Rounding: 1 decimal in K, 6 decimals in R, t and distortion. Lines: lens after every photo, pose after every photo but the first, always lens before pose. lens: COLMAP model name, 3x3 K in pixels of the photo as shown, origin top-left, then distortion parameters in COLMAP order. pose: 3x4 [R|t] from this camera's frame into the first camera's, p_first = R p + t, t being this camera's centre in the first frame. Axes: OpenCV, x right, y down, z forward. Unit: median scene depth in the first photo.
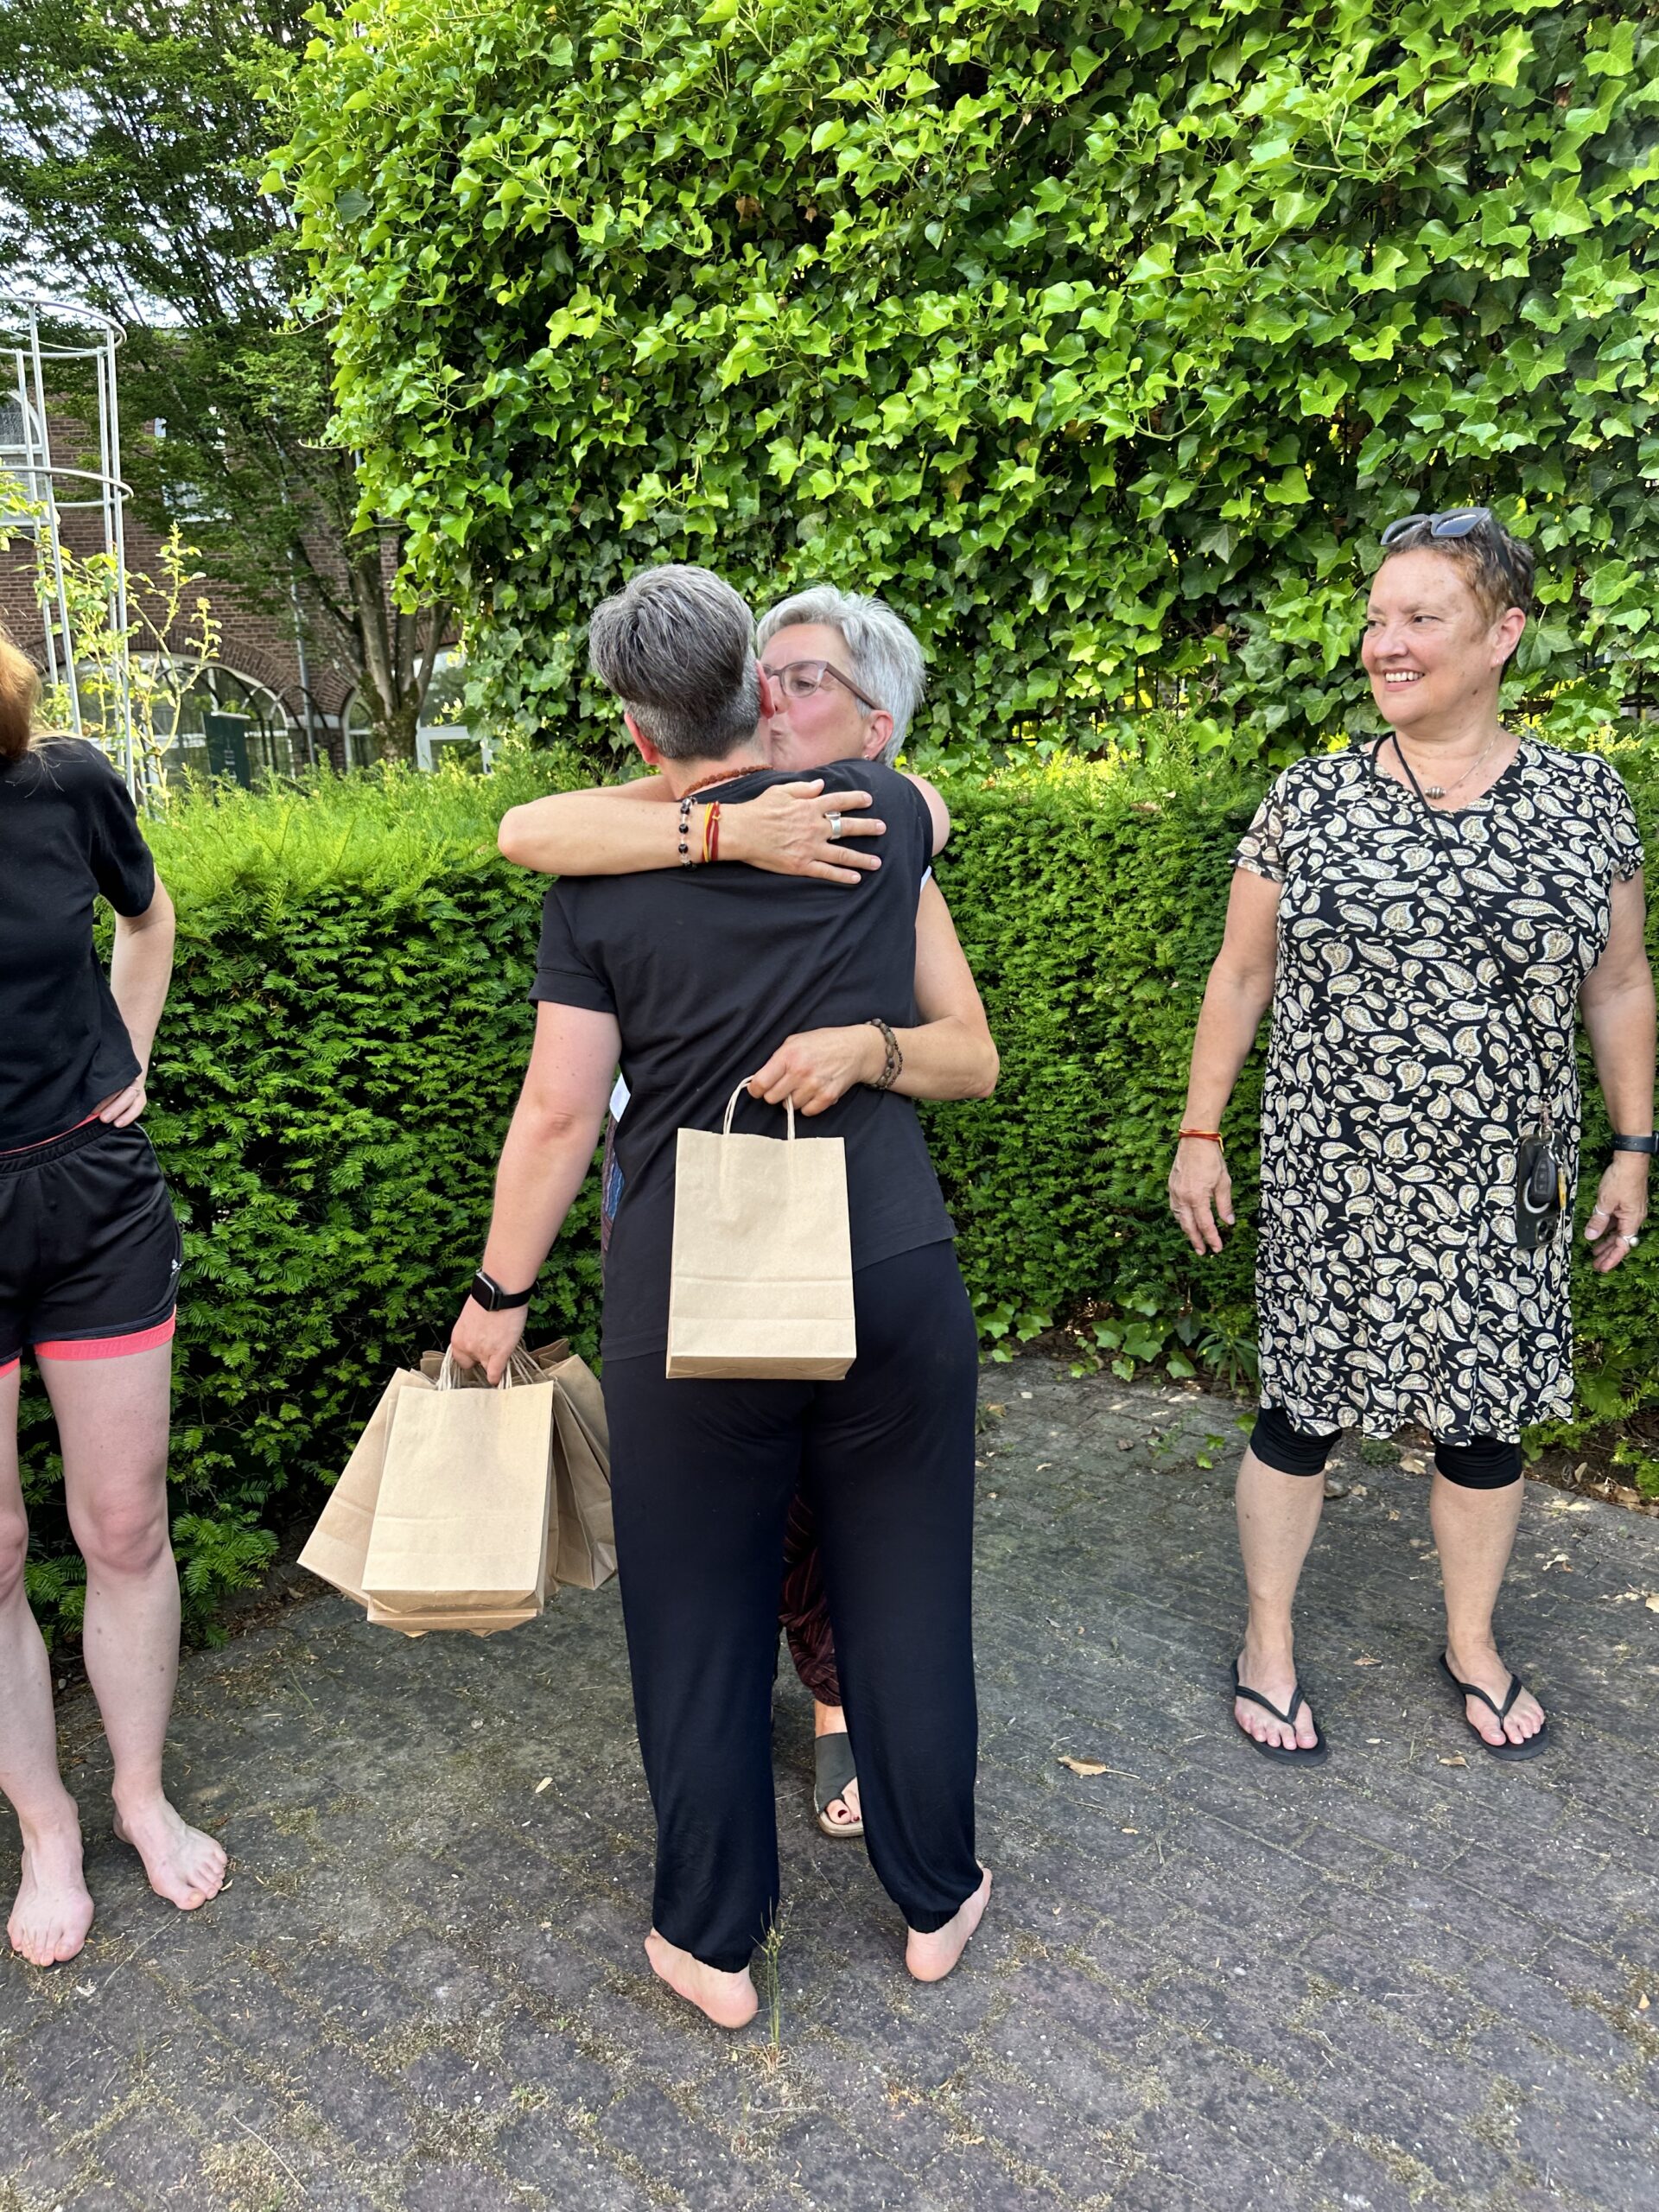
lens RADIAL K [[1571.6, 0, 843.5], [0, 1571.6, 1115.6], [0, 0, 1]] dist [0.032838, -0.047591]
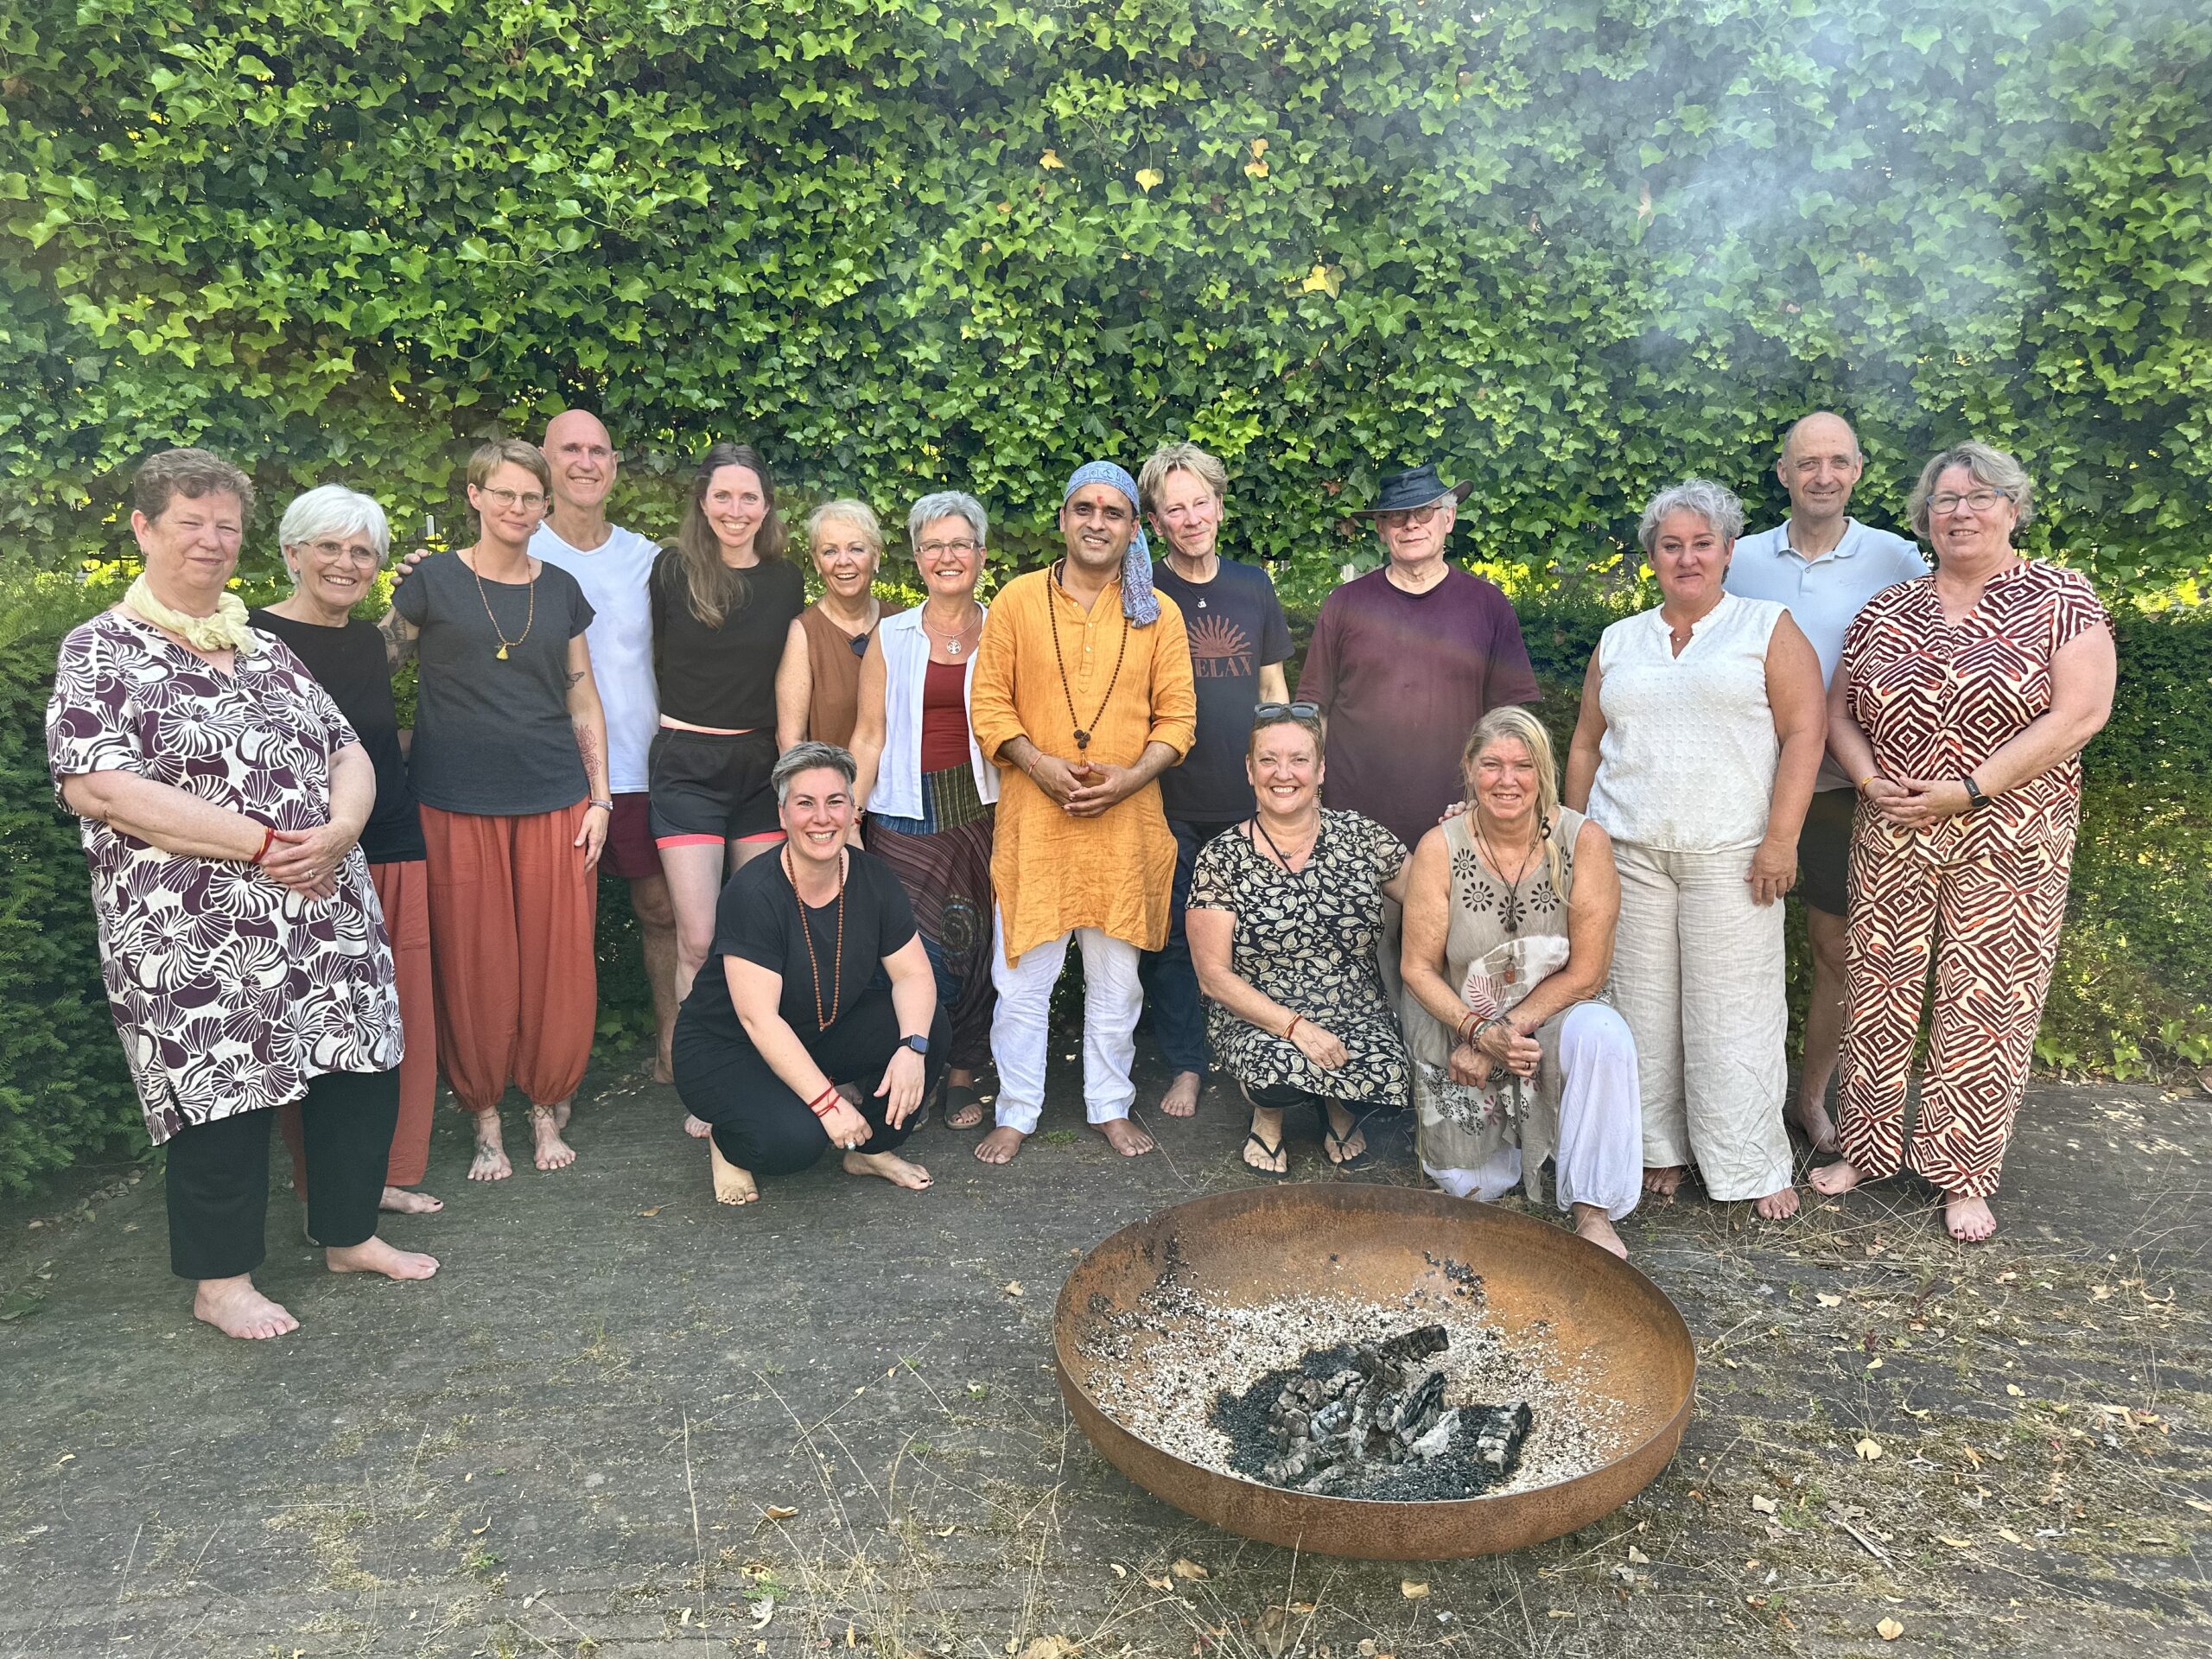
lens RADIAL K [[1571.6, 0, 1112.9], [0, 1571.6, 848.0], [0, 0, 1]] dist [0.032838, -0.047591]
pose [[0.652678, -0.085781, 0.752764, -0.471695], [0.137408, 0.990495, -0.006267, 0.085332], [-0.745071, 0.107526, 0.658261, -0.289032]]
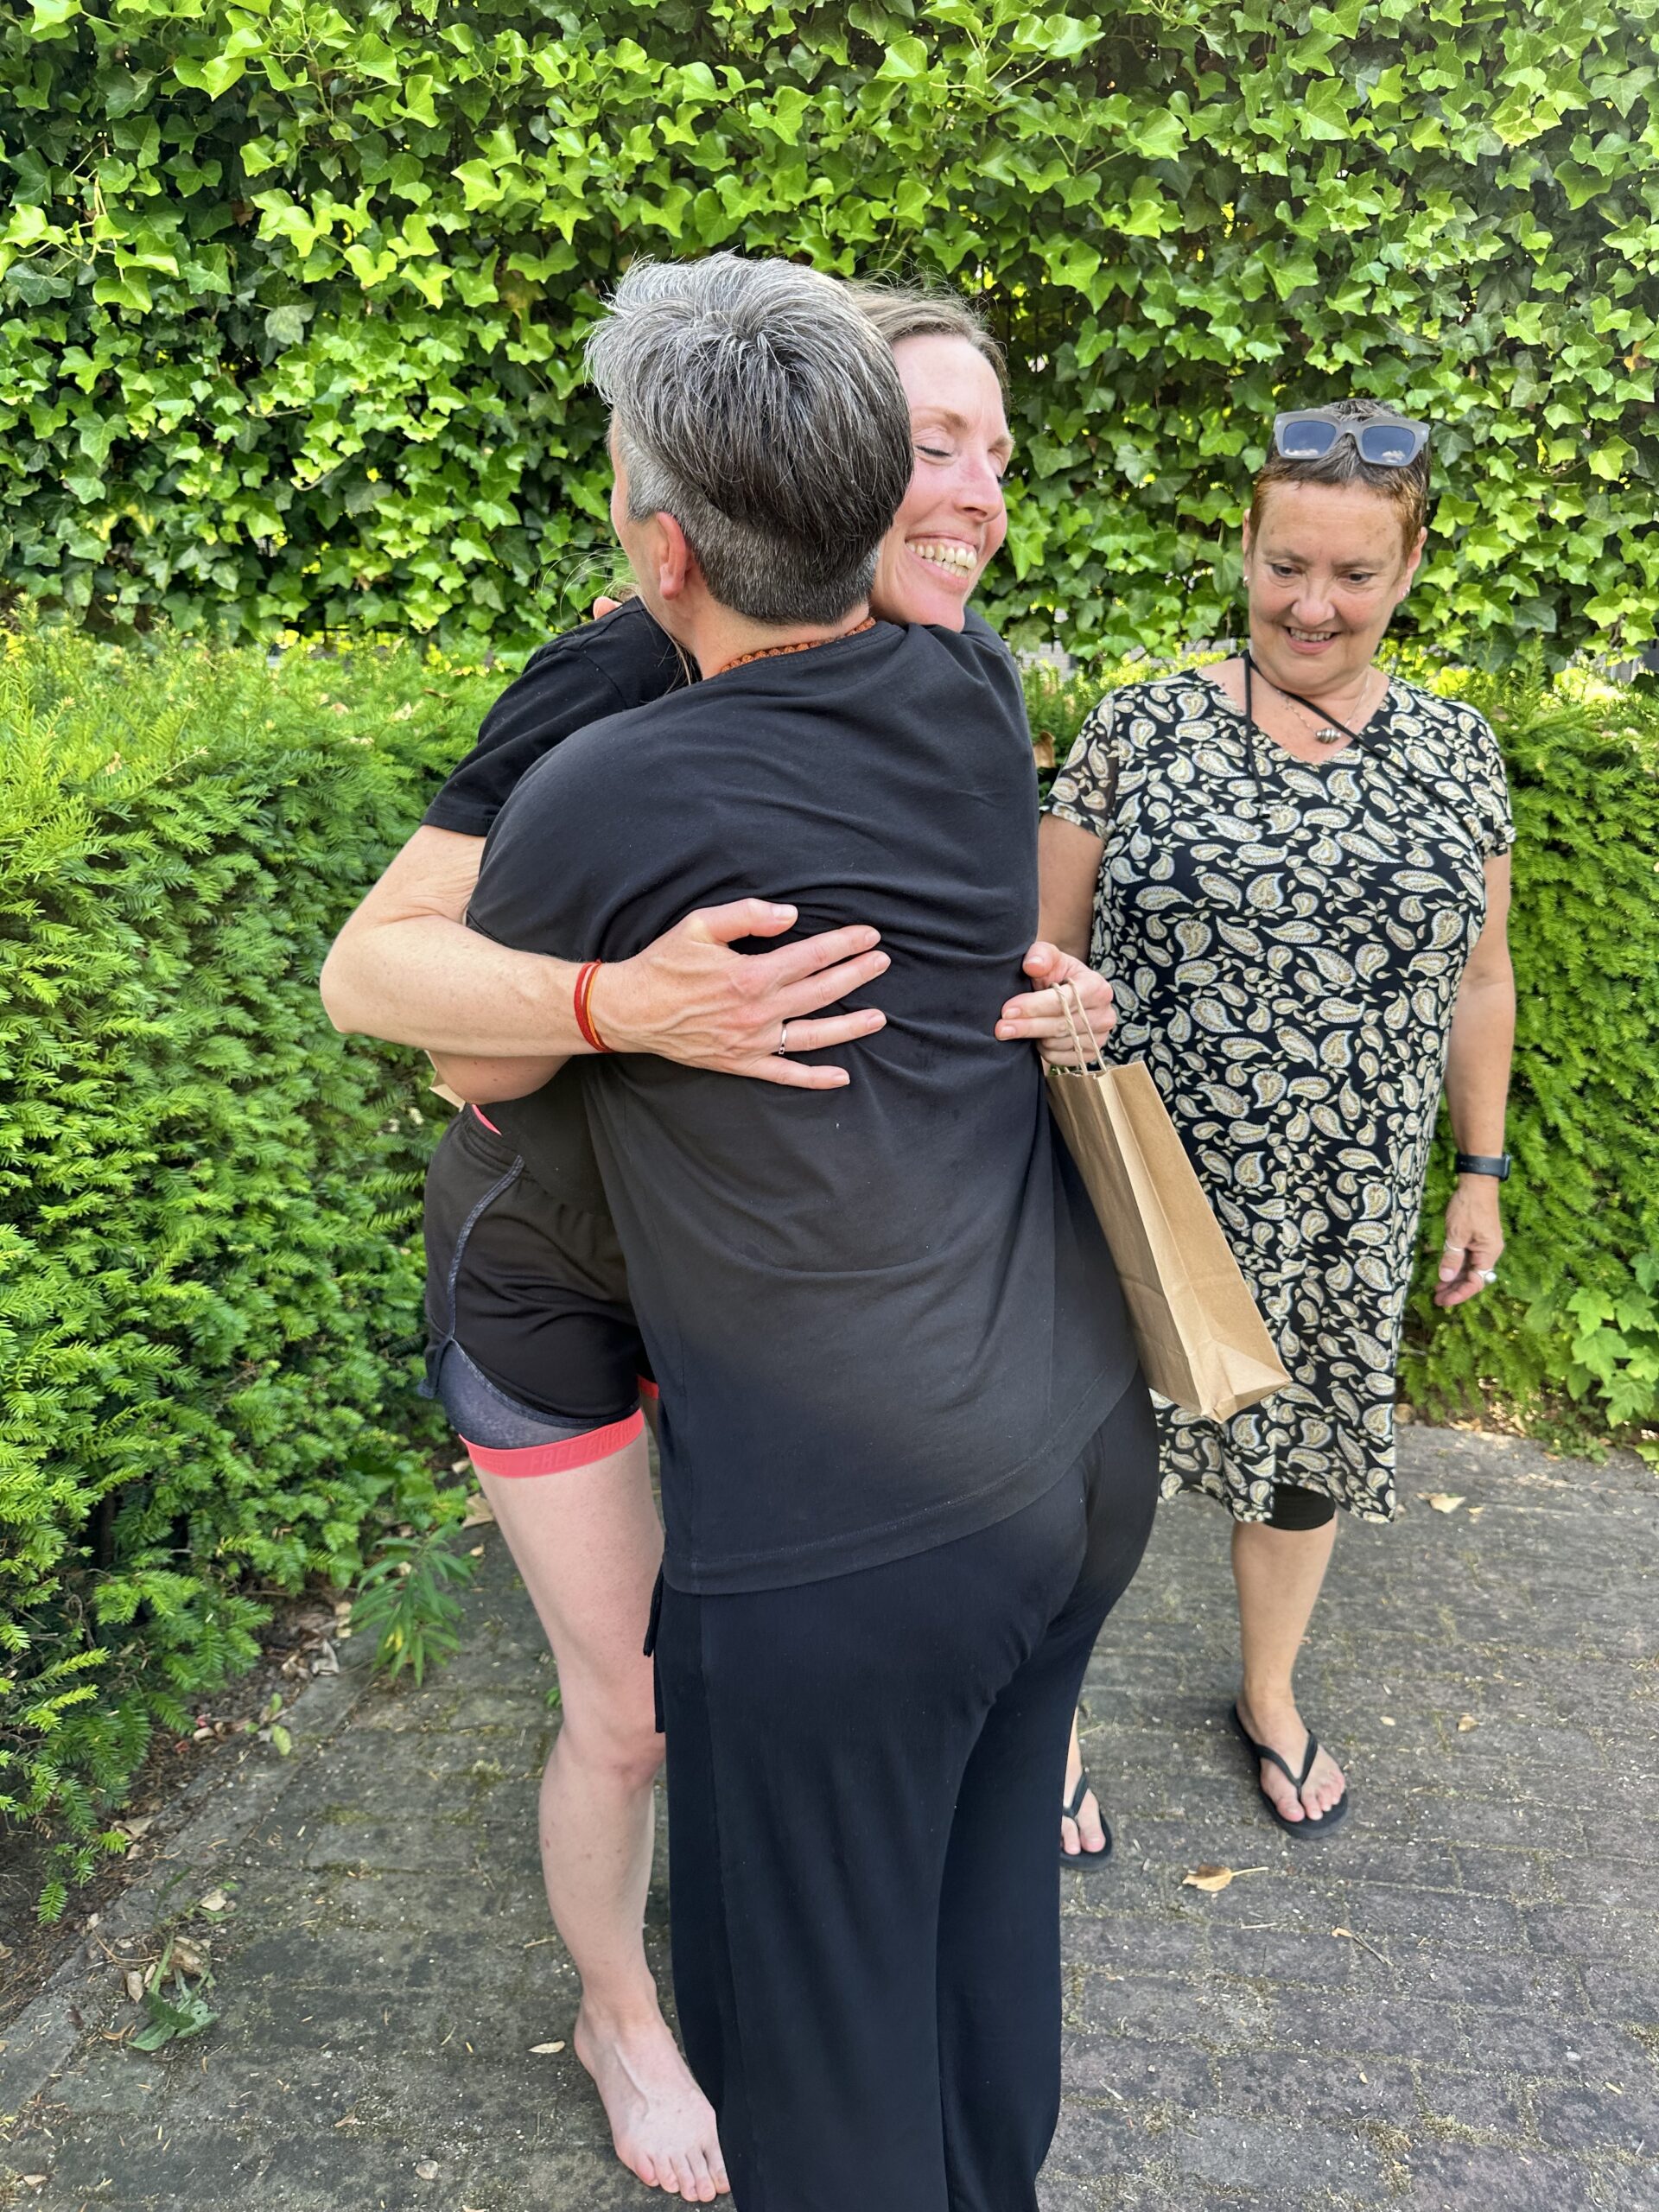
lens RADIAL K [[1571.6, 0, 831.4], [0, 1571.6, 1093.0], [0, 0, 1]] dist [0.032838, -0.047591]
pose [[0.812185, -0.108081, 0.573302, -0.303564], [0.087476, 0.994141, 0.063494, -0.049259], [-0.576805, -0.001418, 0.816881, 0.287502]]
